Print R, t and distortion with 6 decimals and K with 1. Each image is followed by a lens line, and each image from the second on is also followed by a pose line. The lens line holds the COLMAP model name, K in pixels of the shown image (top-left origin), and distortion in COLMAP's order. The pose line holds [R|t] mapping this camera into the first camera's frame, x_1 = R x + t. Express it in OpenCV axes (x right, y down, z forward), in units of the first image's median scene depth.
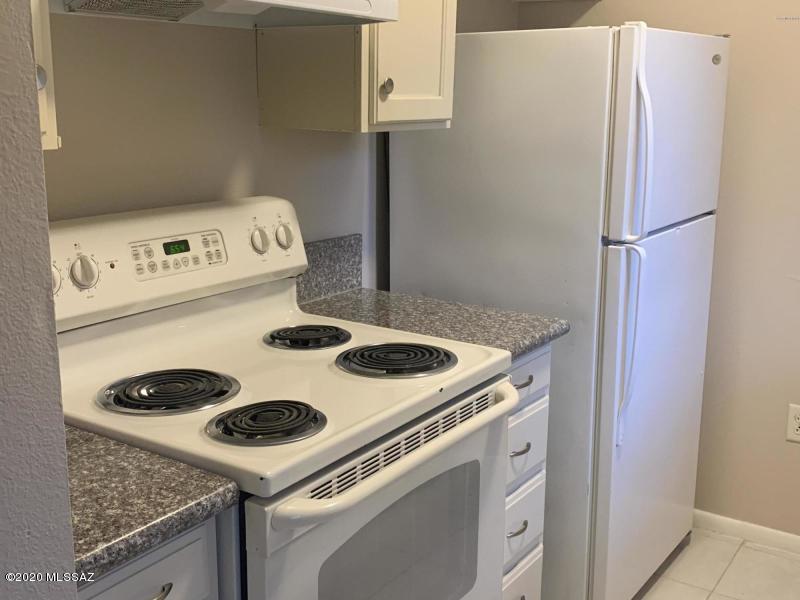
lens RADIAL K [[872.4, 0, 400.0], [0, 872.4, 300.0], [0, 0, 1]] dist [0.033444, -0.010578]
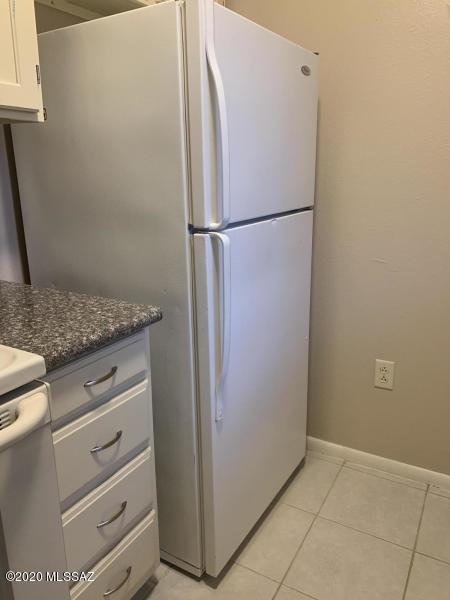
lens RADIAL K [[473.6, 0, 225.0], [0, 473.6, 300.0], [0, 0, 1]] dist [0.008305, -0.008954]
pose [[0.995179, -0.032352, 0.092587, 0.221843], [0.027969, 0.998443, 0.048258, -0.010974], [-0.094004, -0.045436, 0.994534, 0.449612]]
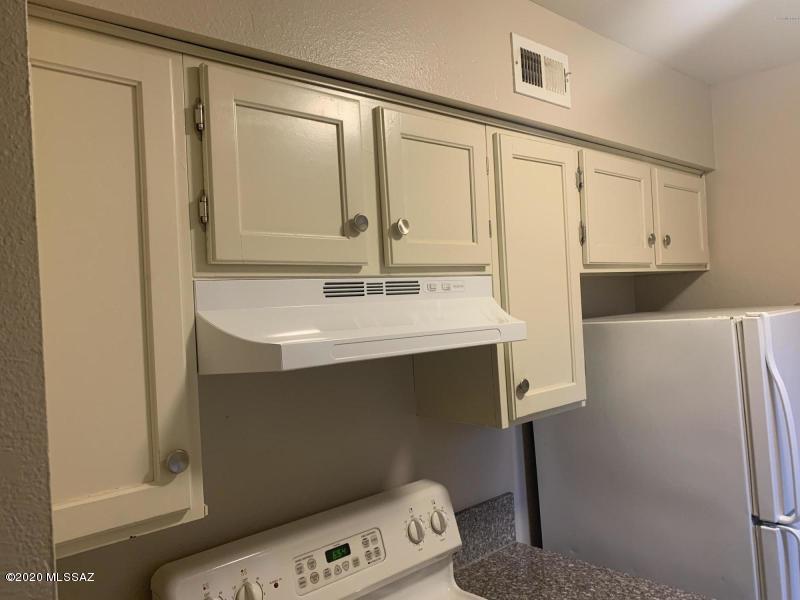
lens RADIAL K [[631.4, 0, 400.0], [0, 631.4, 300.0], [0, 0, 1]] dist [0.008305, -0.008954]
pose [[0.971658, -0.077615, -0.223284, 0.019437], [0.021149, 0.969316, -0.244908, -0.144633], [0.235442, 0.233244, 0.943485, 0.161031]]
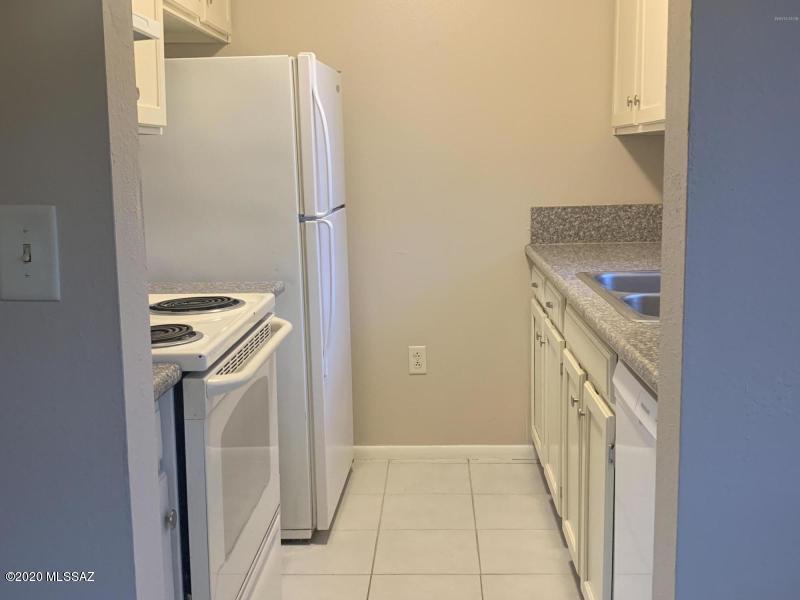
lens RADIAL K [[876.3, 0, 400.0], [0, 876.3, 300.0], [0, 0, 1]] dist [0.170256, -0.001432]
pose [[0.846069, -0.101753, 0.523272, -0.348405], [0.138370, 0.989888, -0.031239, 0.117122], [-0.514802, 0.098835, 0.851593, -0.193010]]
